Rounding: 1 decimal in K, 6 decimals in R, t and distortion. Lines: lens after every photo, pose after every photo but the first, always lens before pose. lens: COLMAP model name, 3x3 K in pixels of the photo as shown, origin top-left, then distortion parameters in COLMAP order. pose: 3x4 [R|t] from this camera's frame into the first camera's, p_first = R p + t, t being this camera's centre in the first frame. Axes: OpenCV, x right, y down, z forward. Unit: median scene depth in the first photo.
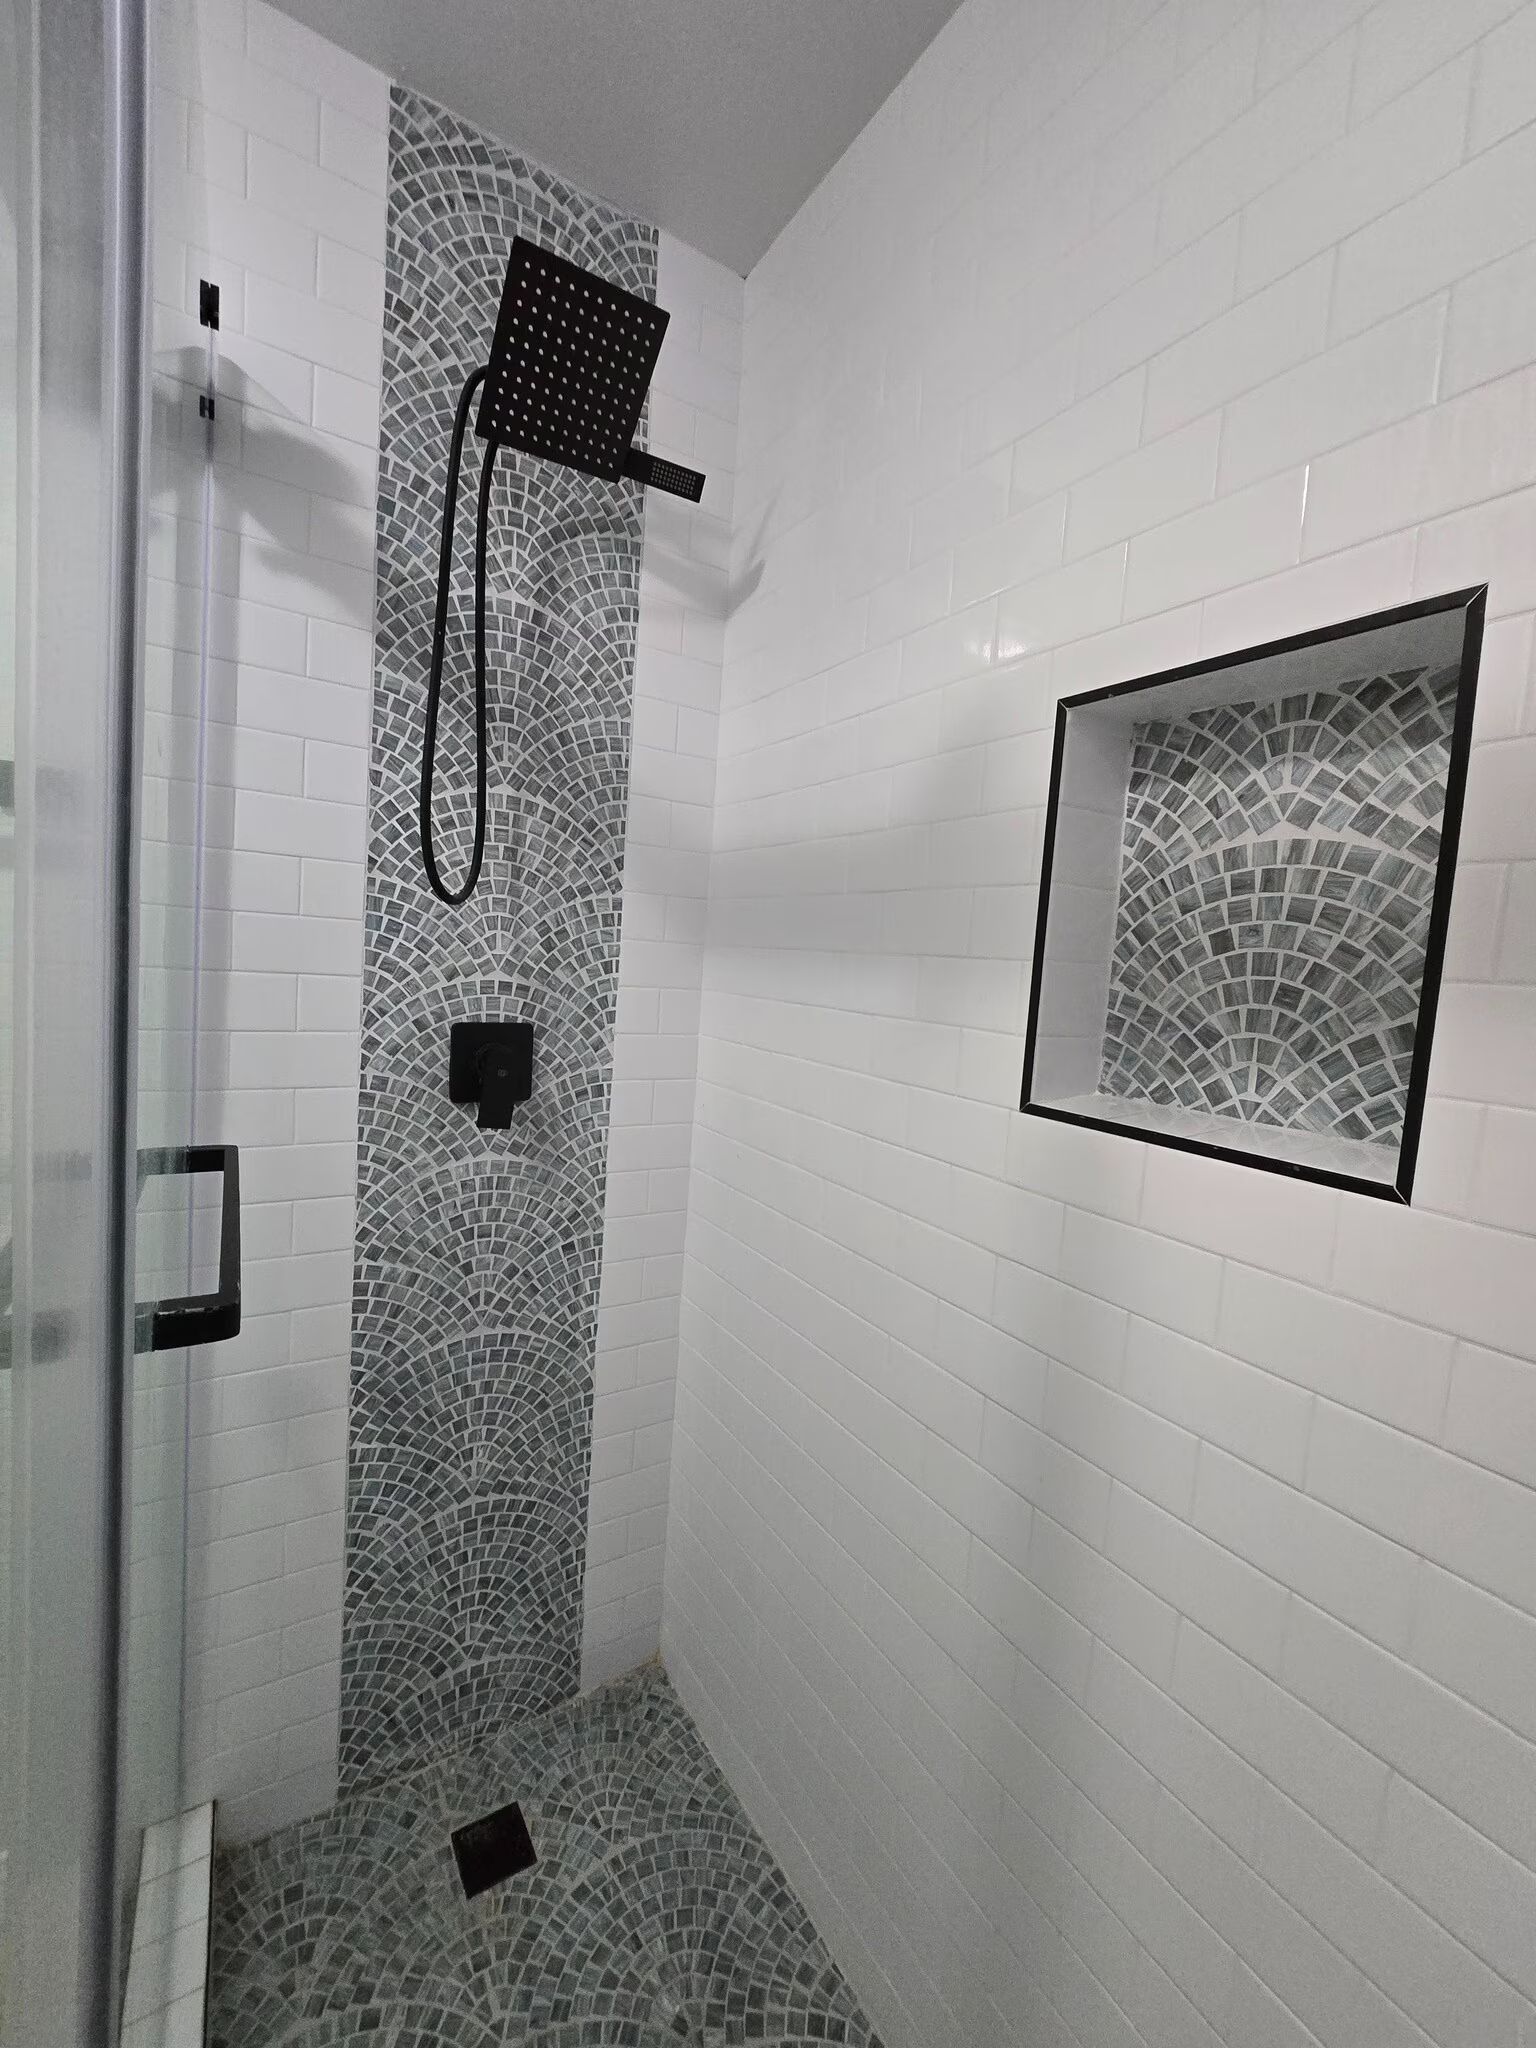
lens RADIAL K [[842.1, 0, 768.3], [0, 842.1, 1018.6], [0, 0, 1]] dist [-0.003235, -0.000904]
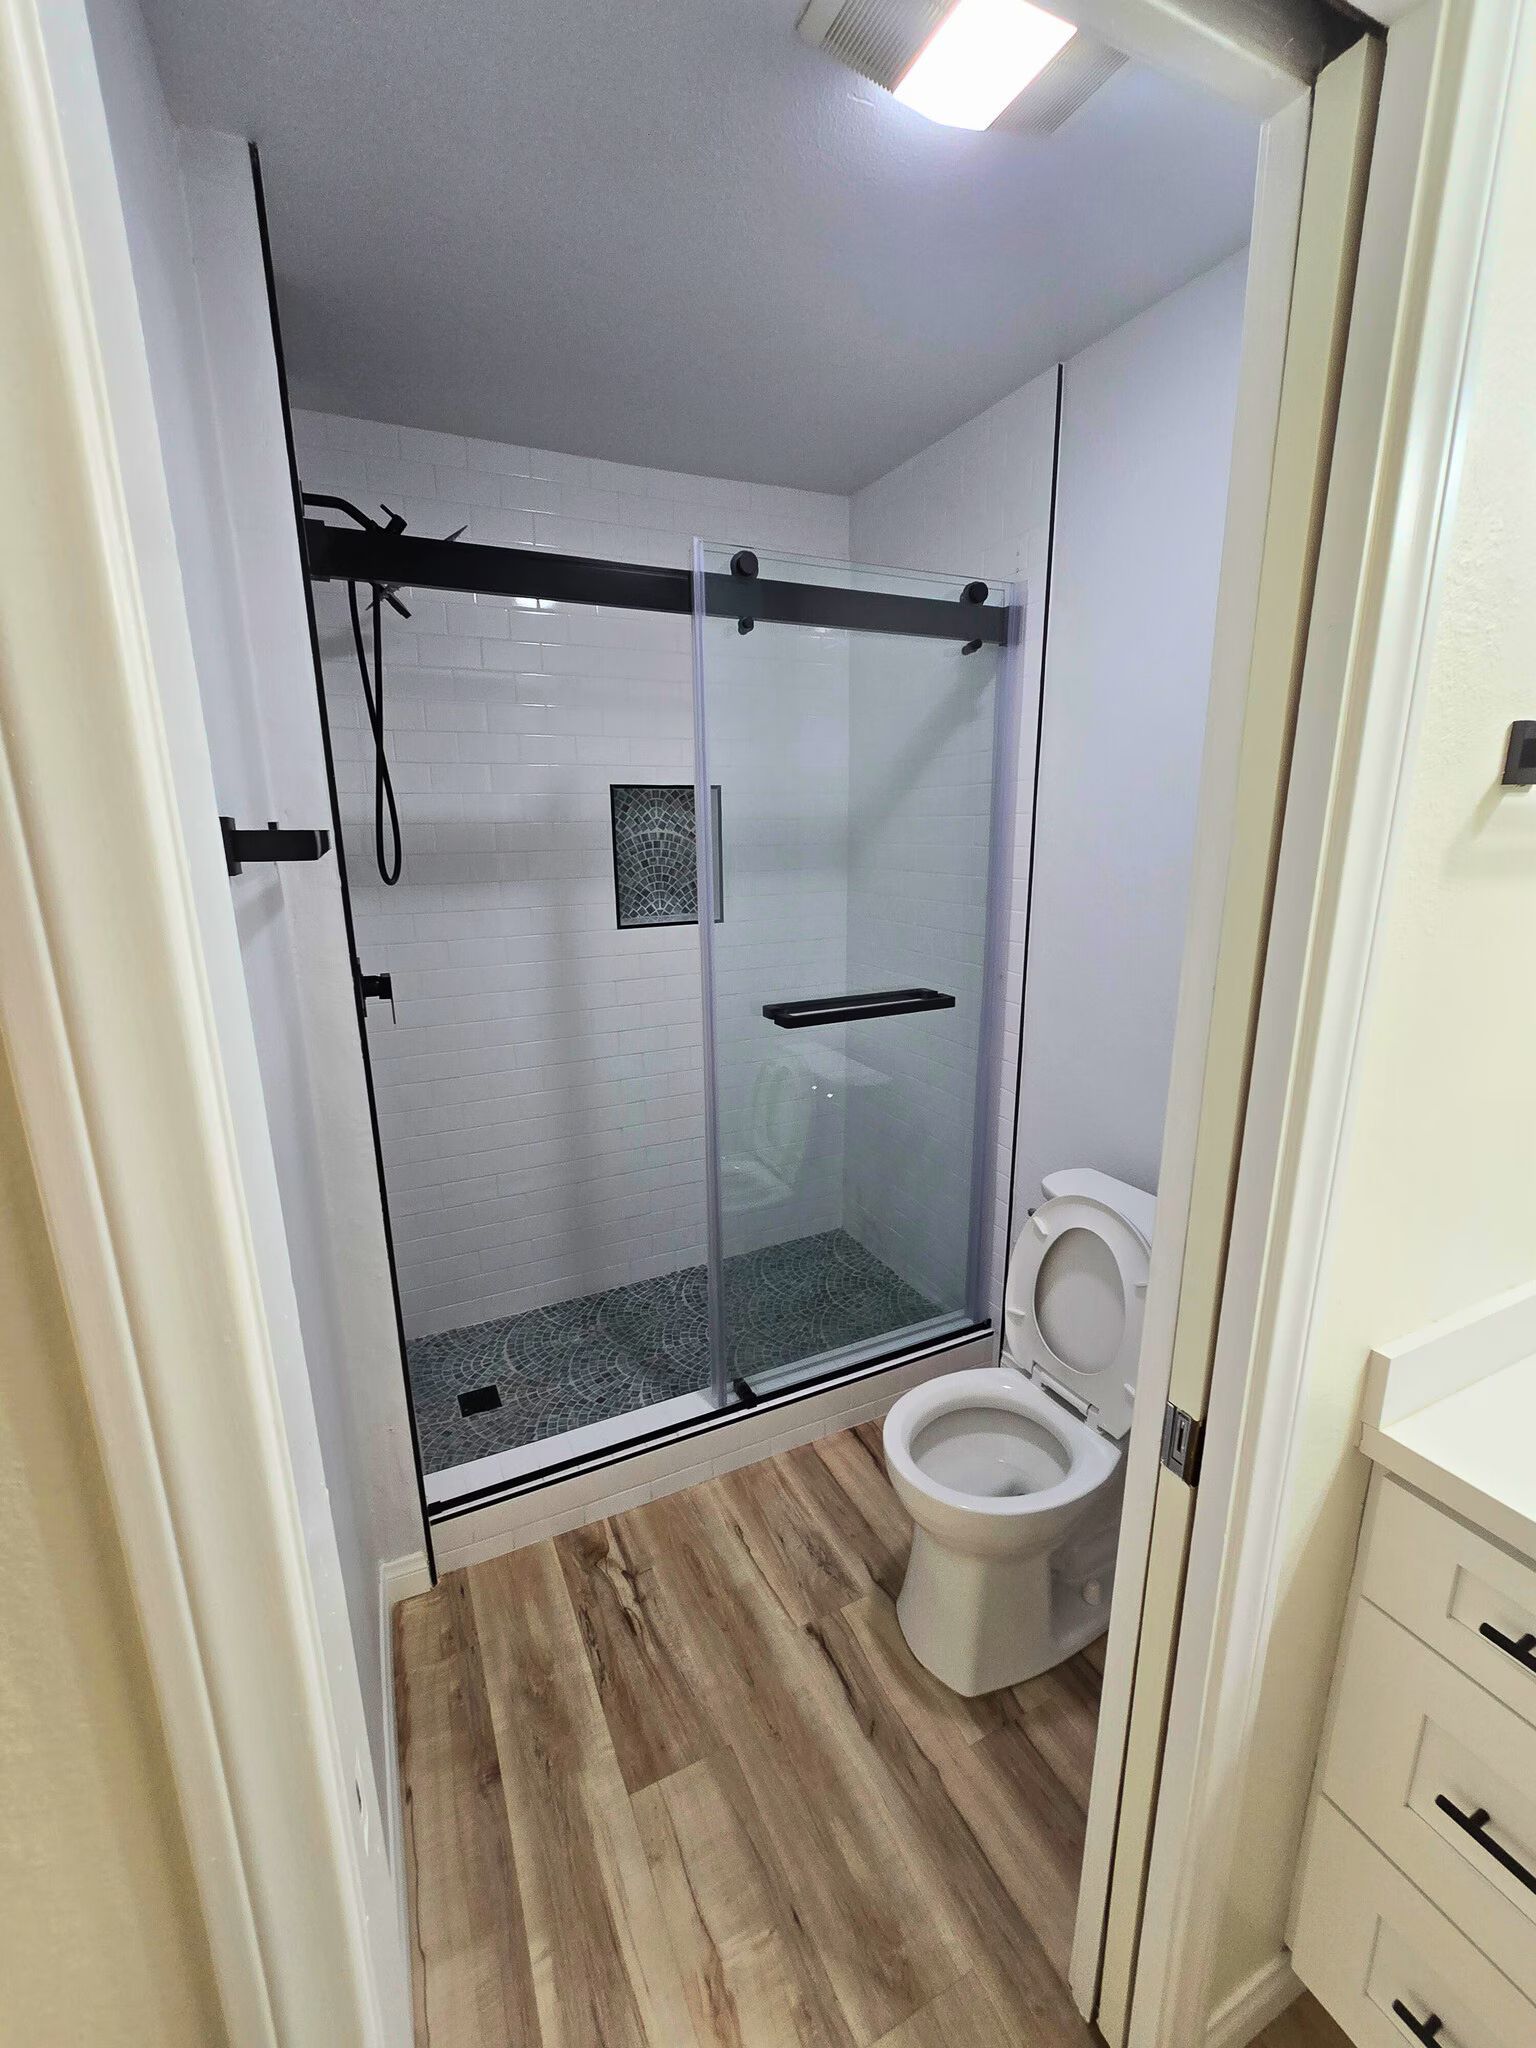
lens RADIAL K [[842.1, 0, 766.5], [0, 842.1, 1026.8], [0, 0, 1]] dist [-0.003235, -0.000904]
pose [[0.097223, -0.298107, 0.949568, -2.789873], [0.090054, 0.952809, 0.289905, -0.404383], [-0.991180, 0.057327, 0.119481, 0.187444]]
